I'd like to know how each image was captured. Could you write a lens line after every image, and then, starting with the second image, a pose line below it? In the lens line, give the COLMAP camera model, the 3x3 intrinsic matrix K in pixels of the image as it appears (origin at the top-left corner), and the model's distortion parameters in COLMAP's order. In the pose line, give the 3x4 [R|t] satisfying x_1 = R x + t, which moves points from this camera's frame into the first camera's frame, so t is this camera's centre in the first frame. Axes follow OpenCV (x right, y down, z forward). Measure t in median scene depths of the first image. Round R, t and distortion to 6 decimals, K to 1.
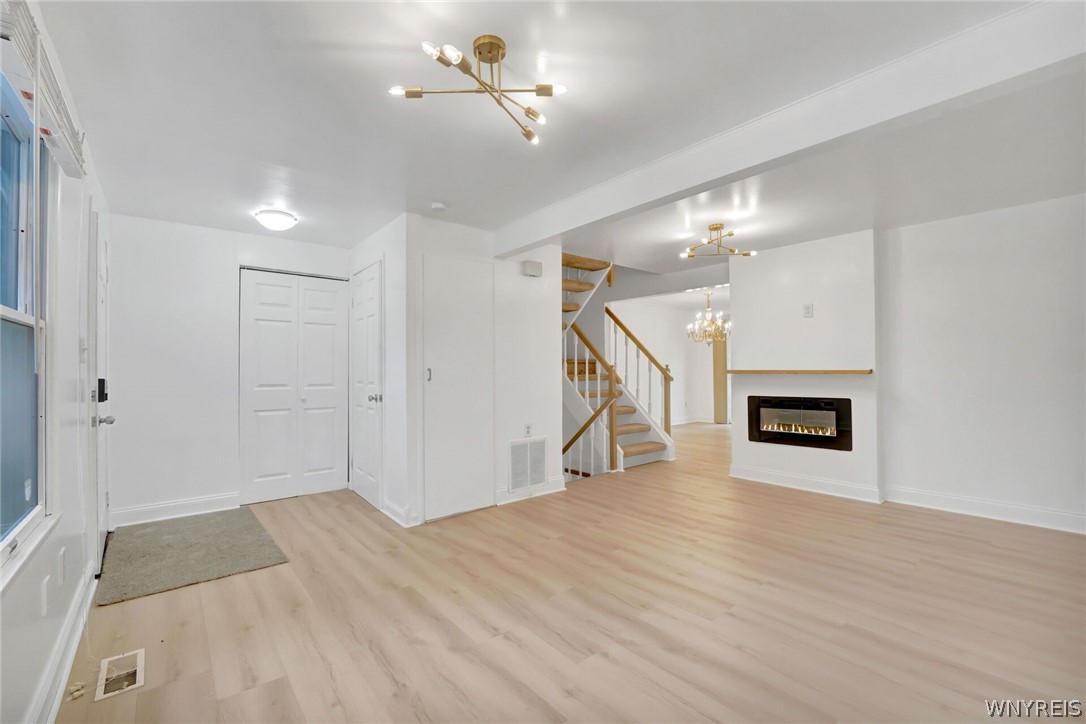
lens RADIAL K [[451.6, 0, 538.0], [0, 451.6, 361.9], [0, 0, 1]] dist [-0.022888, -0.000943]
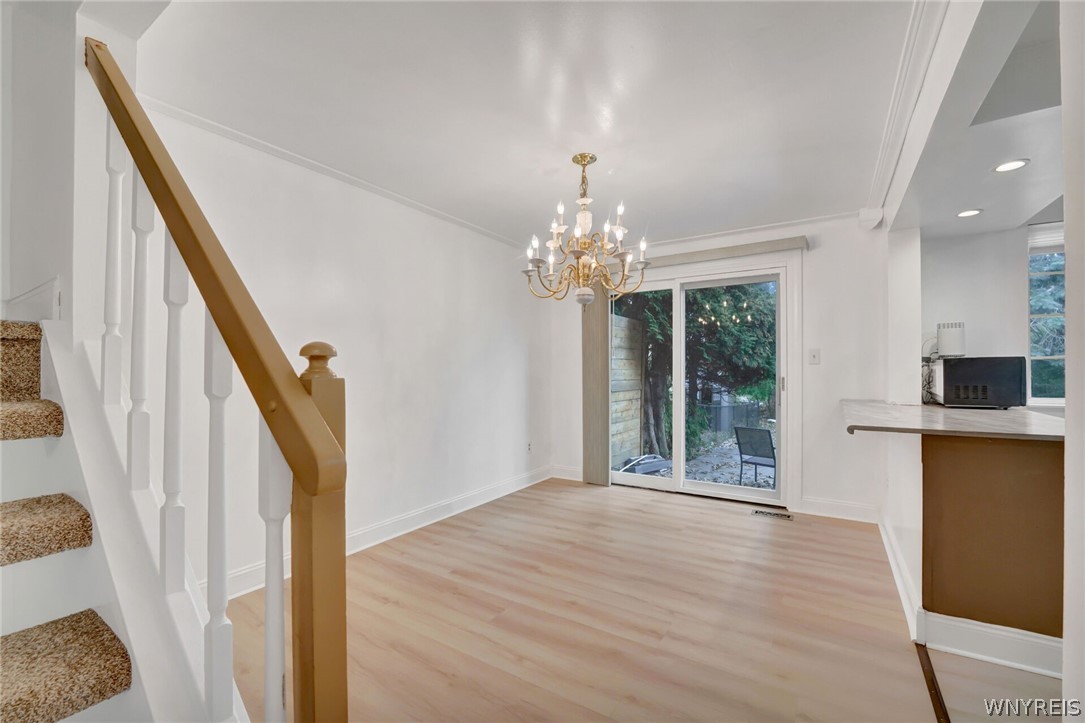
lens RADIAL K [[451.2, 0, 542.3], [0, 451.2, 363.4], [0, 0, 1]] dist [-0.022888, -0.000943]
pose [[0.950022, 0.012776, 0.311920, 0.435819], [-0.011474, 0.999916, -0.006009, 0.015542], [-0.311971, 0.002130, 0.950089, 1.227202]]
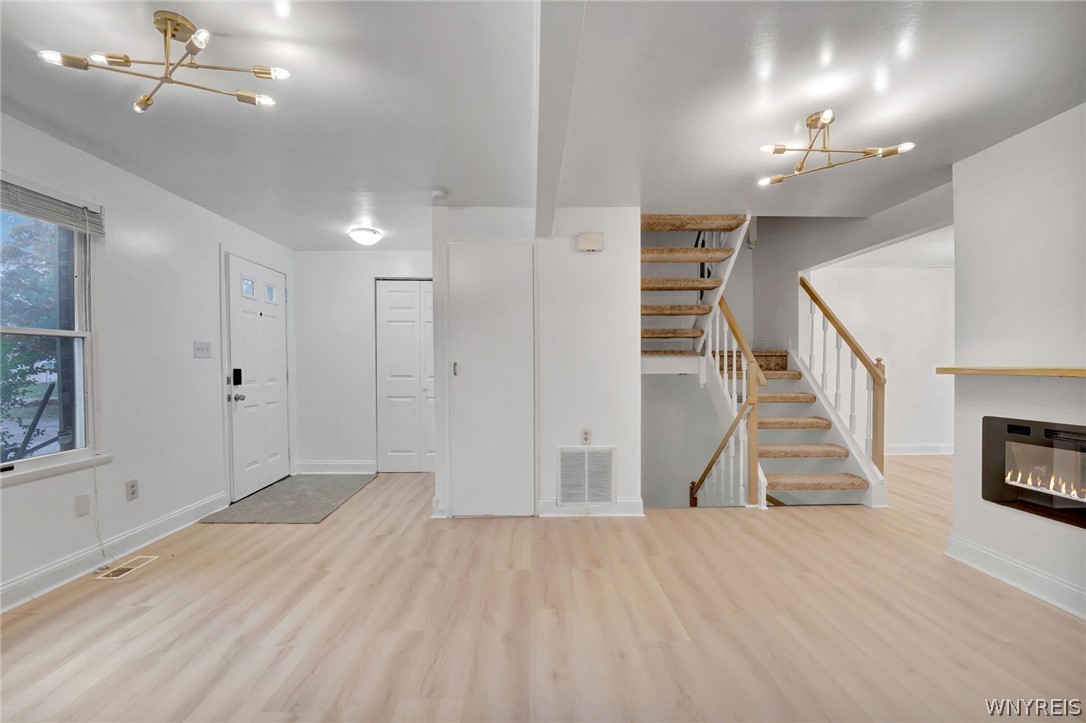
lens RADIAL K [[451.6, 0, 548.0], [0, 451.6, 371.2], [0, 0, 1]] dist [-0.022888, -0.000943]
pose [[0.783317, 0.016627, -0.621401, 0.444866], [0.004647, 0.999458, 0.032601, 0.002002], [0.621606, -0.028425, 0.782814, 0.303472]]
